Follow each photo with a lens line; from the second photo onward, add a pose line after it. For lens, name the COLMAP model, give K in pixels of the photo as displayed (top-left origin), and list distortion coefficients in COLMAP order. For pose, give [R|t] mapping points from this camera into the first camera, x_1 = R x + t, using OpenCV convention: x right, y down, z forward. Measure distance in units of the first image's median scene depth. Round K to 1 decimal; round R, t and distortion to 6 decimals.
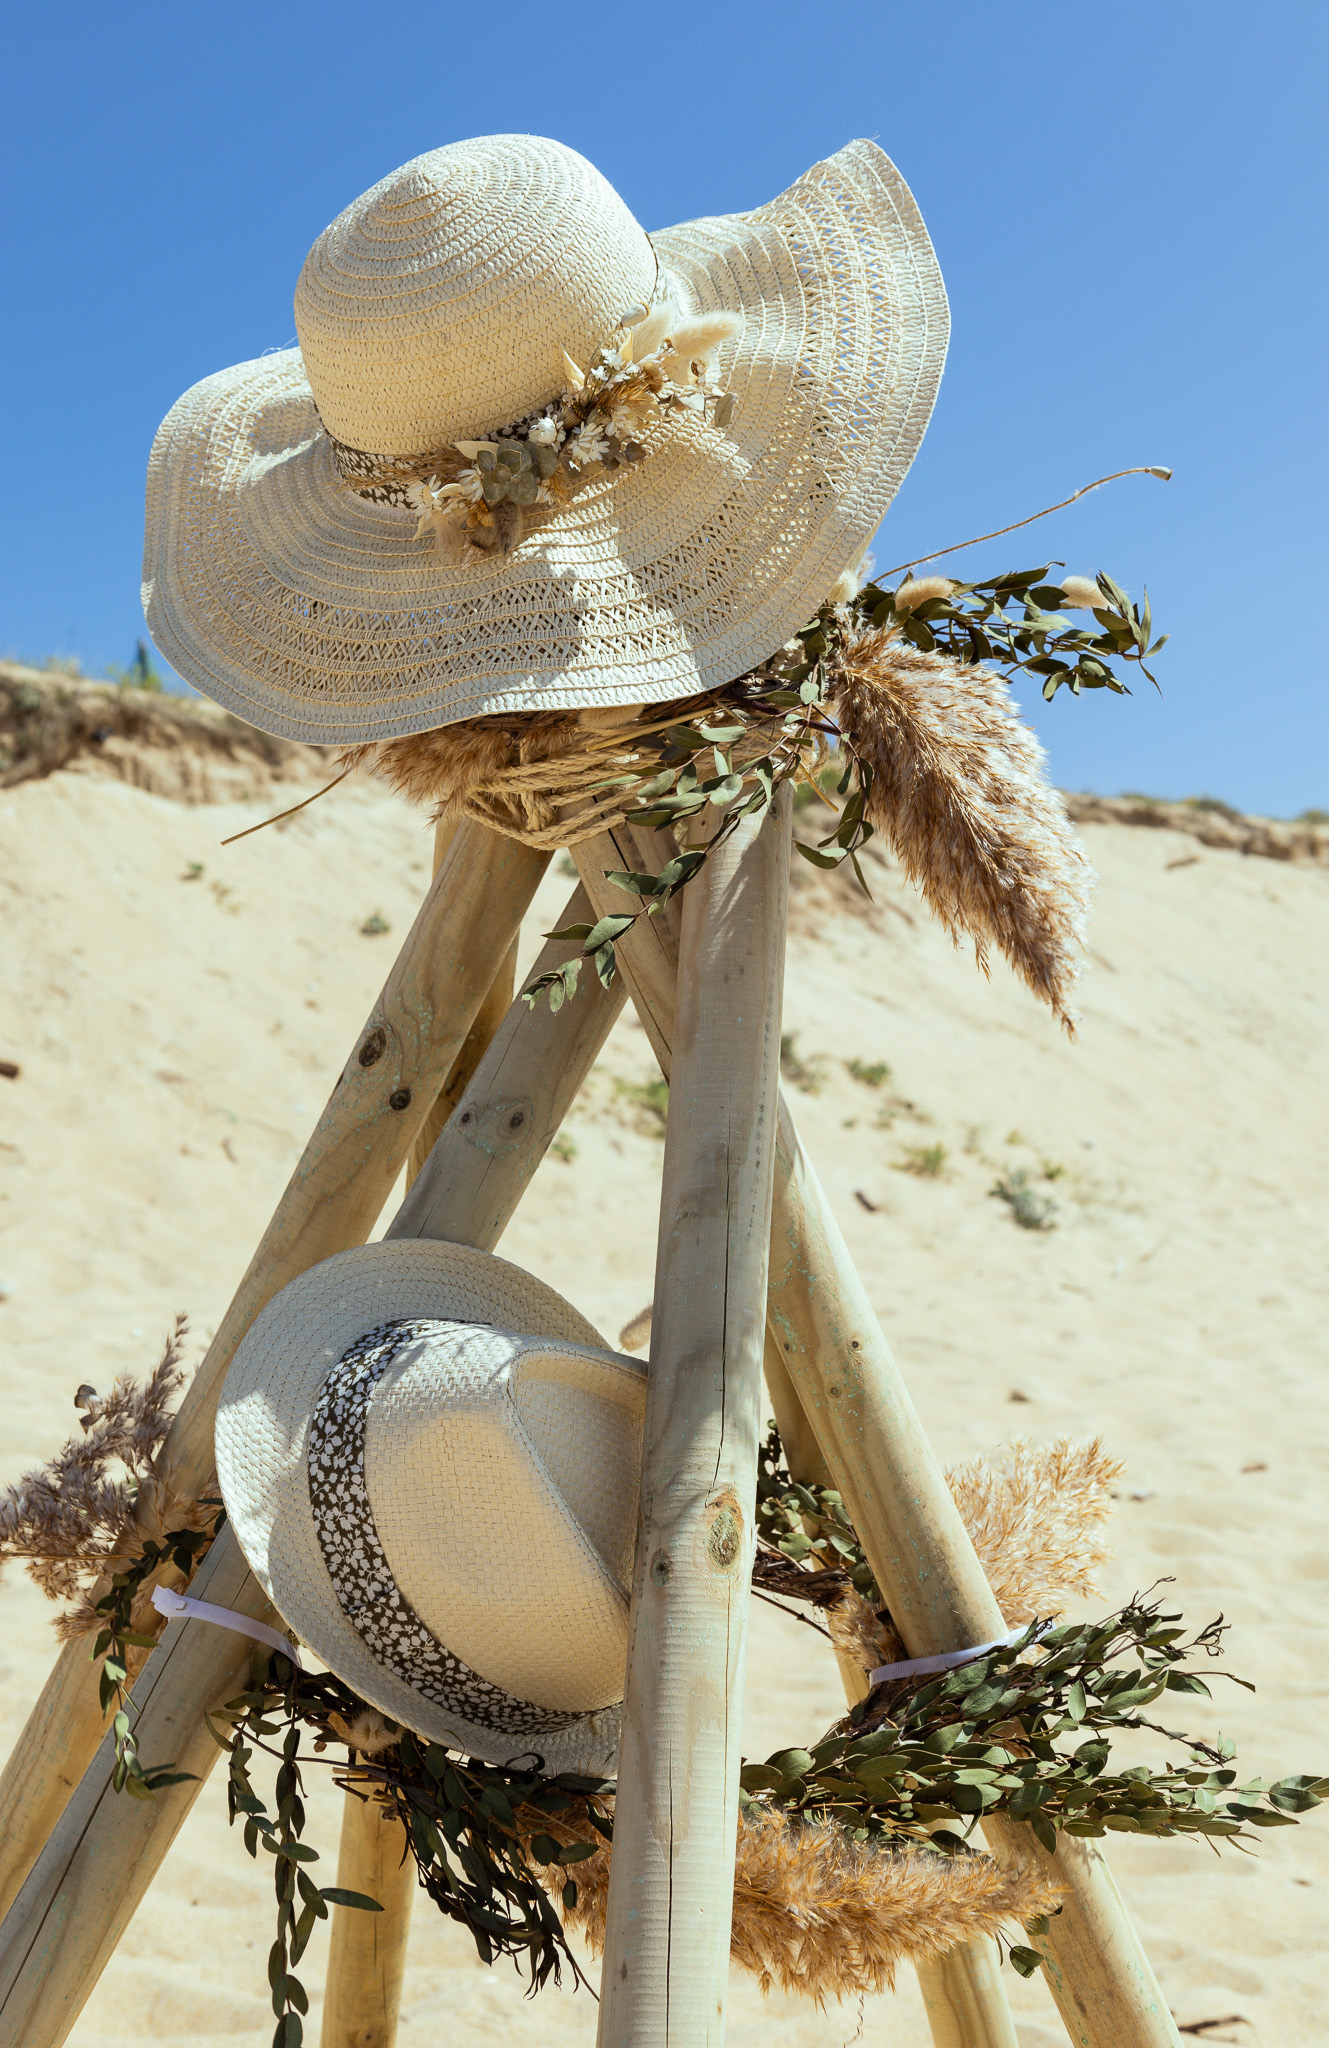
lens RADIAL K [[2527.1, 0, 687.2], [0, 2527.1, 1020.3], [0, 0, 1]] dist [0.013947, 0.000000]
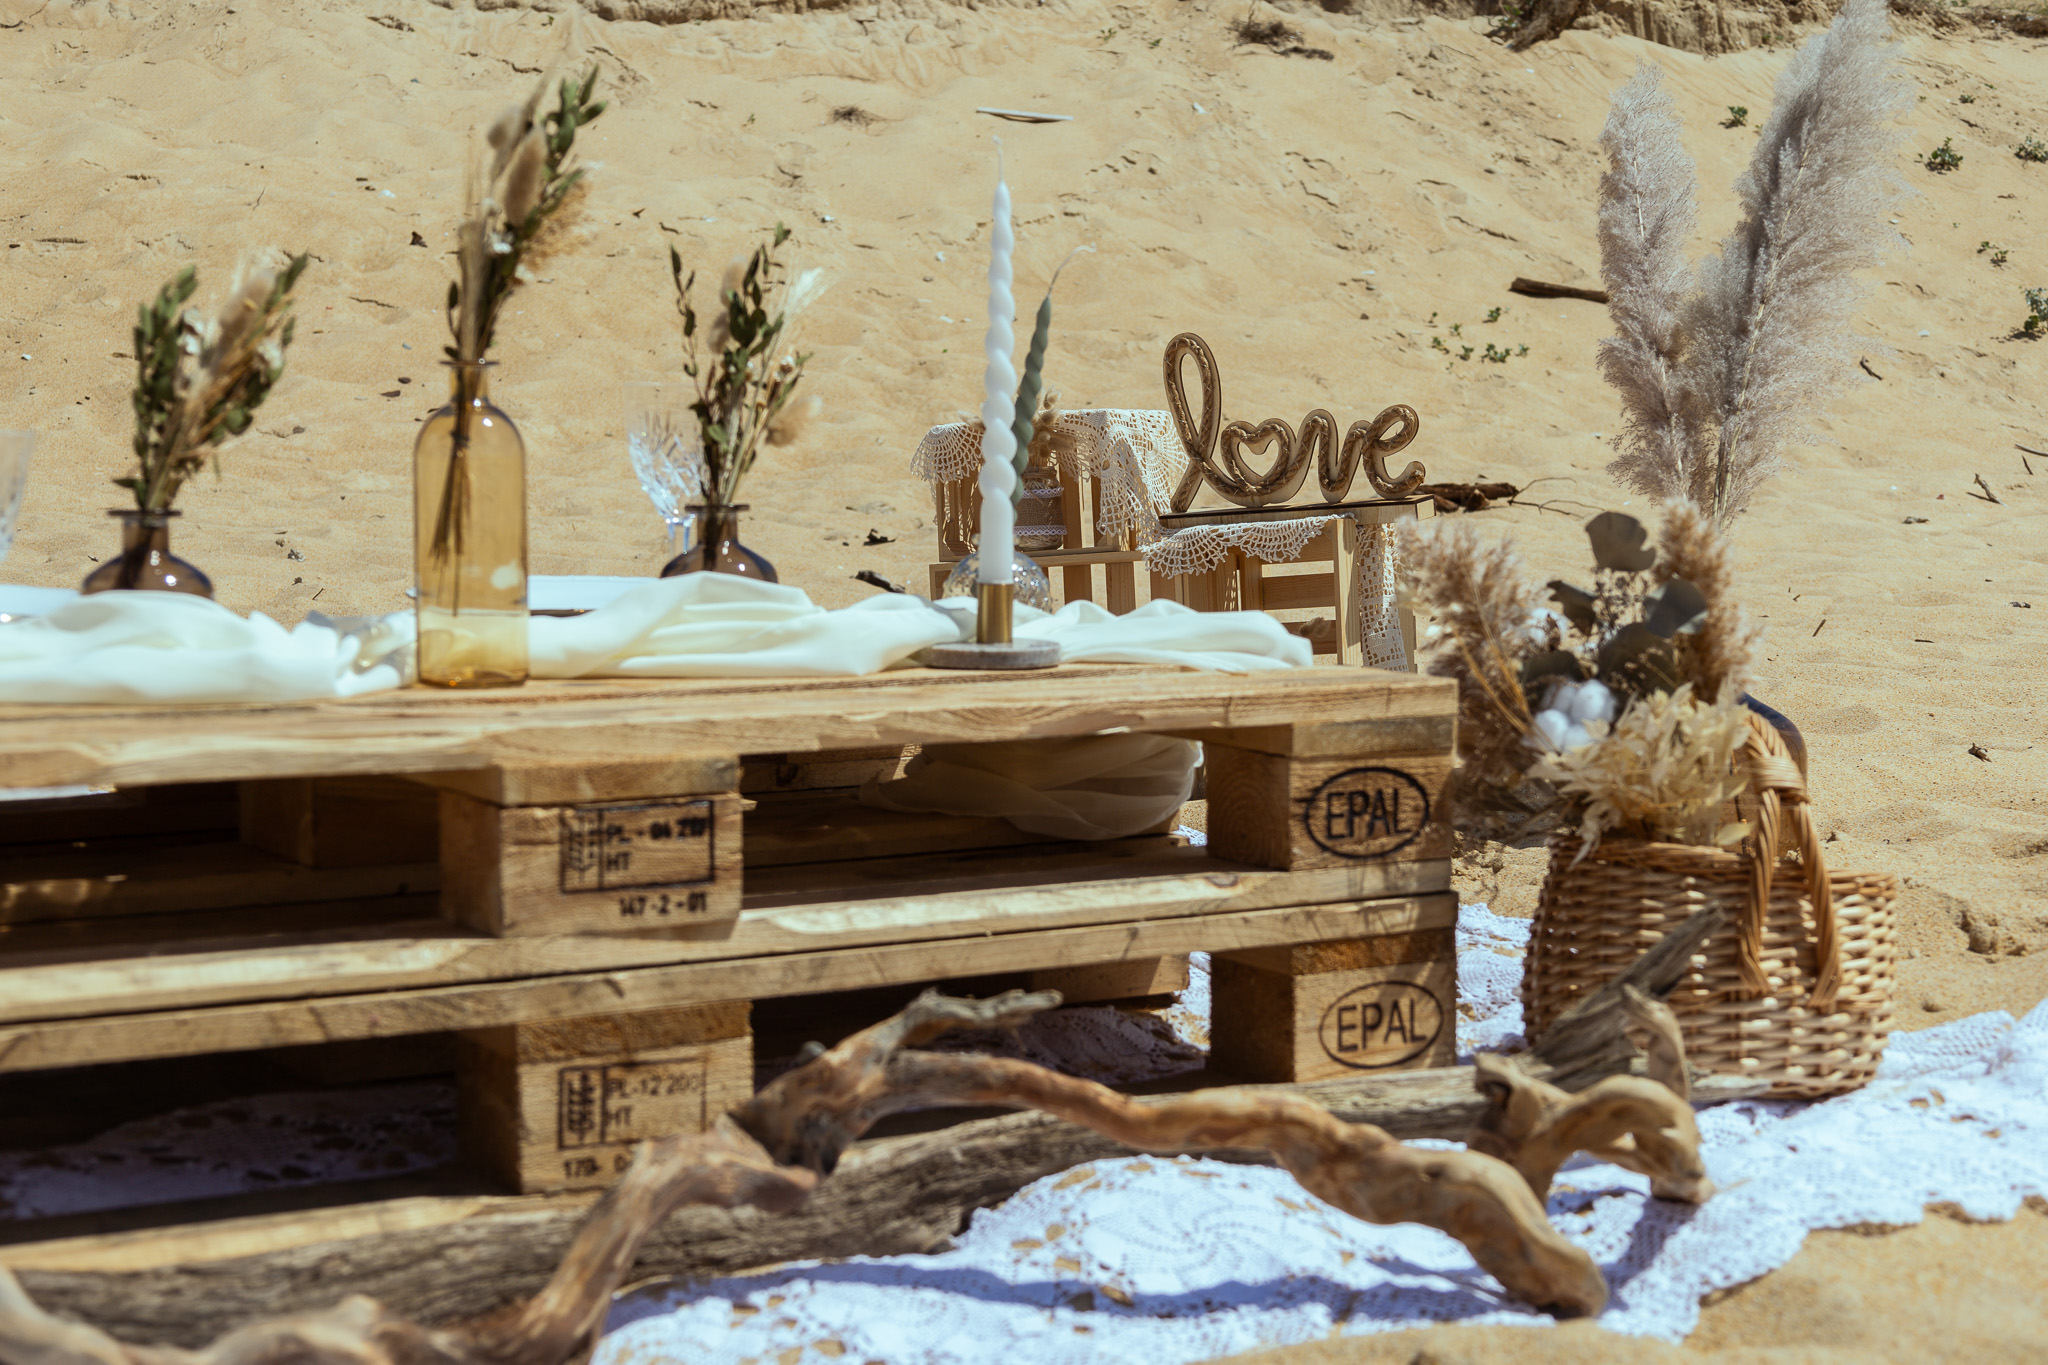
lens RADIAL K [[3098.2, 0, 1016.7], [0, 3098.2, 692.4], [0, 0, 1]] dist [0.011435, 0.000000]
pose [[0.945653, -0.032034, -0.323597, -0.078383], [0.058129, 0.995760, 0.071298, 0.050226], [0.319941, -0.086233, 0.943505, -0.154636]]
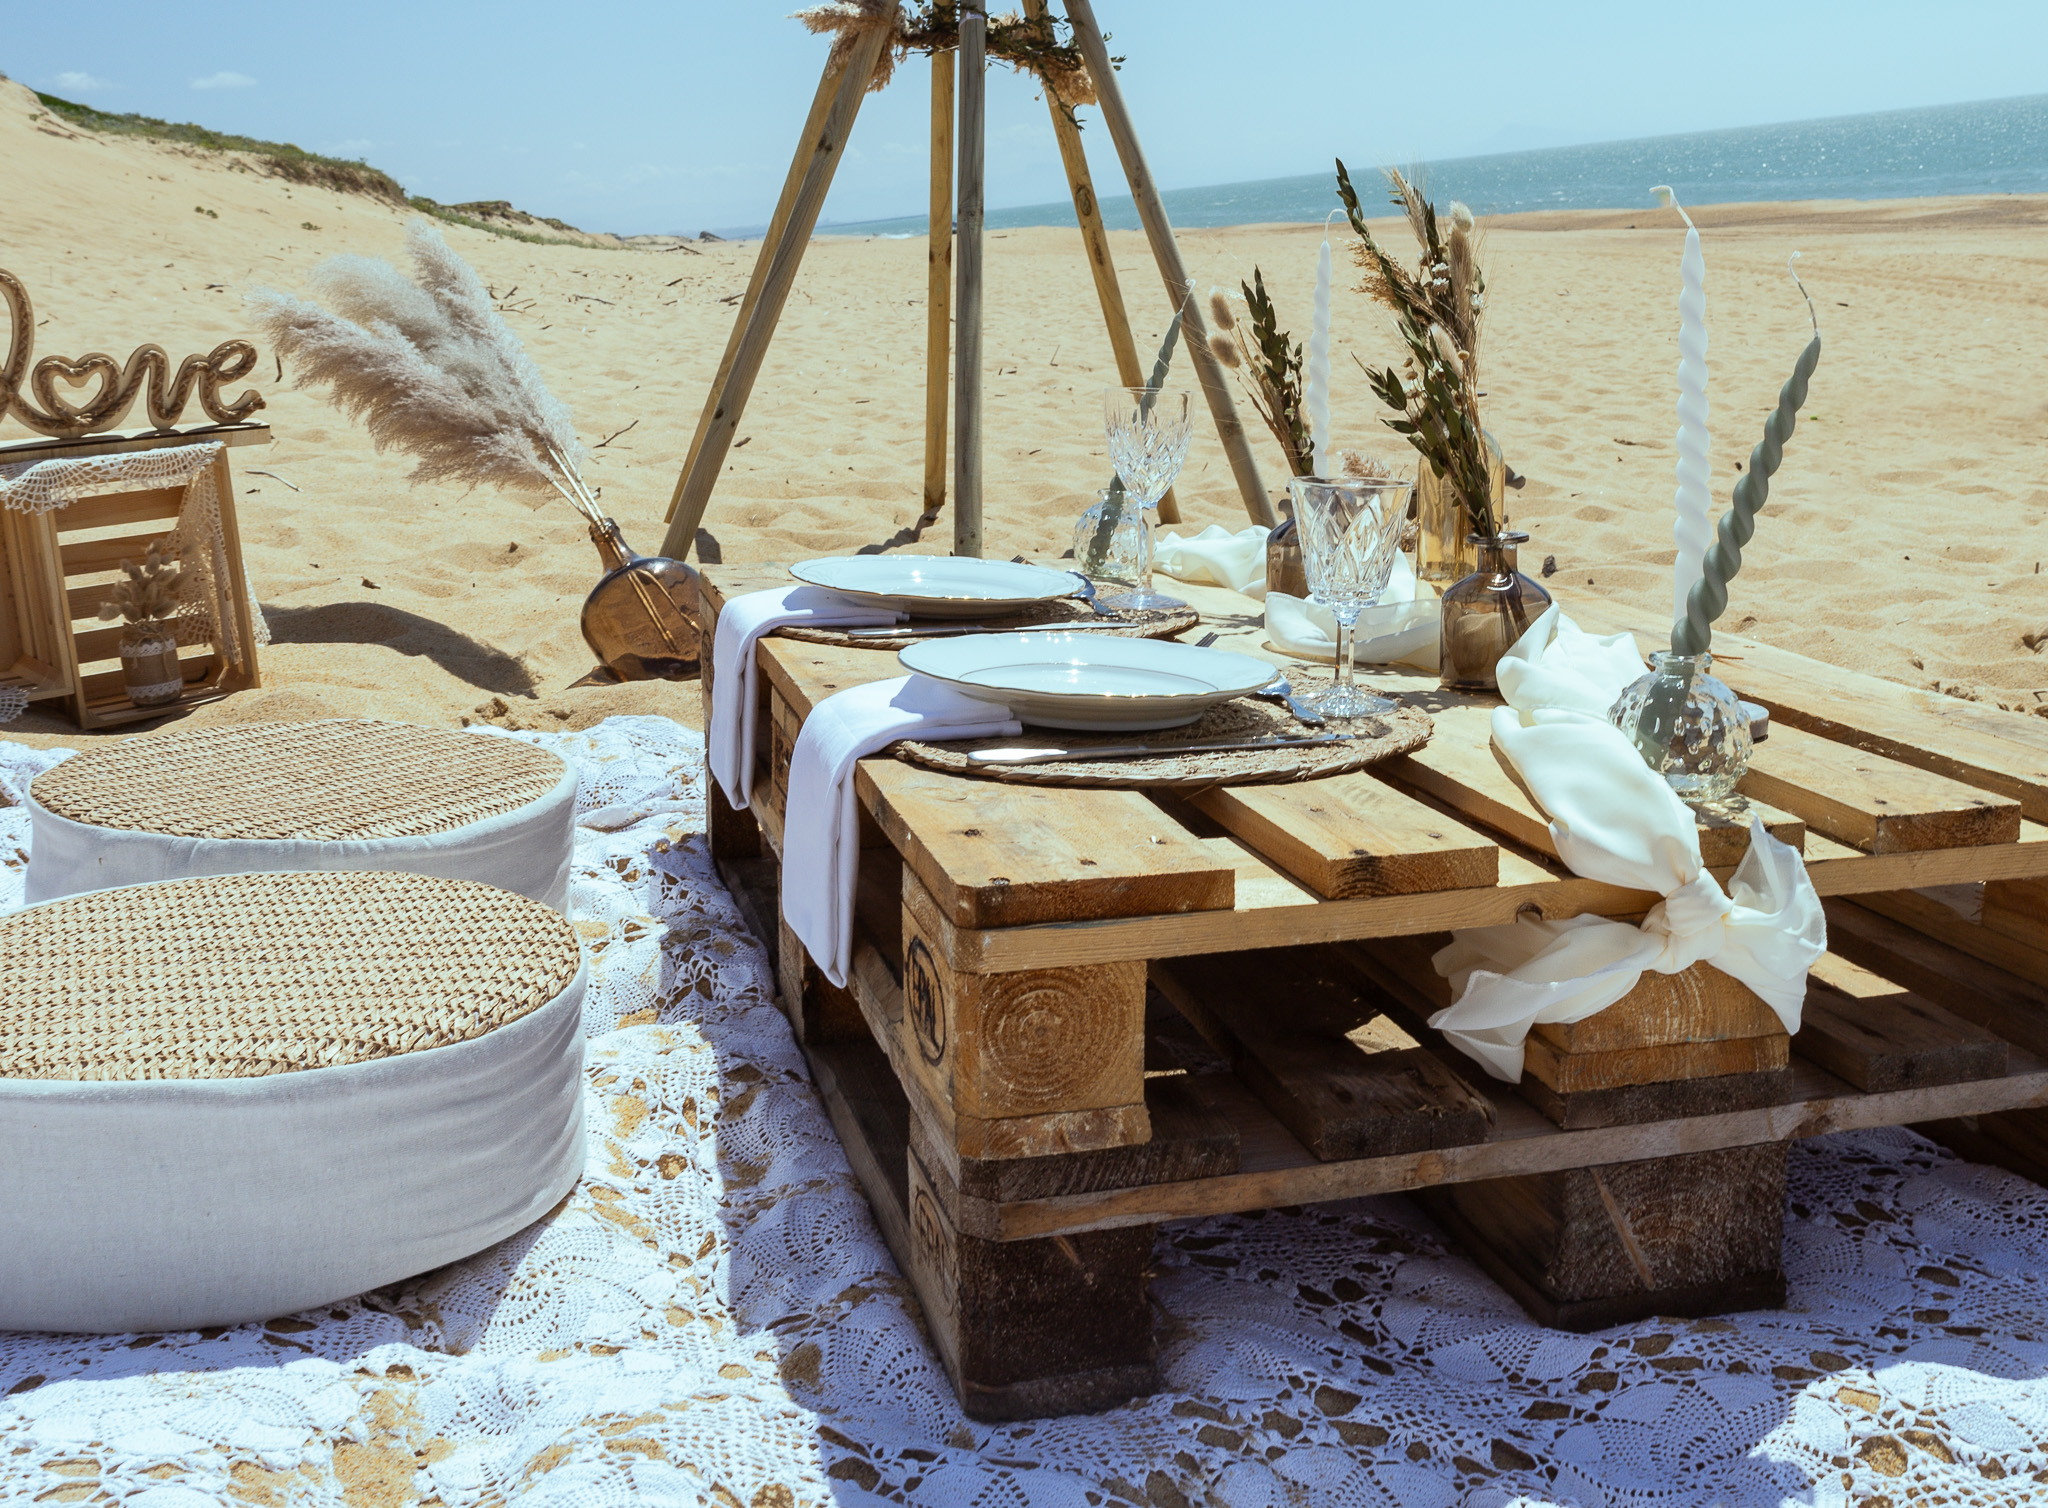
lens RADIAL K [[2201.7, 0, 1227.7], [0, 2201.7, 650.5], [0, 0, 1]] dist [0.003524, 0.000000]
pose [[0.507847, -0.191791, 0.839826, -0.234977], [0.006538, 0.975731, 0.218874, 0.033487], [-0.861423, -0.105664, 0.496776, -0.093900]]
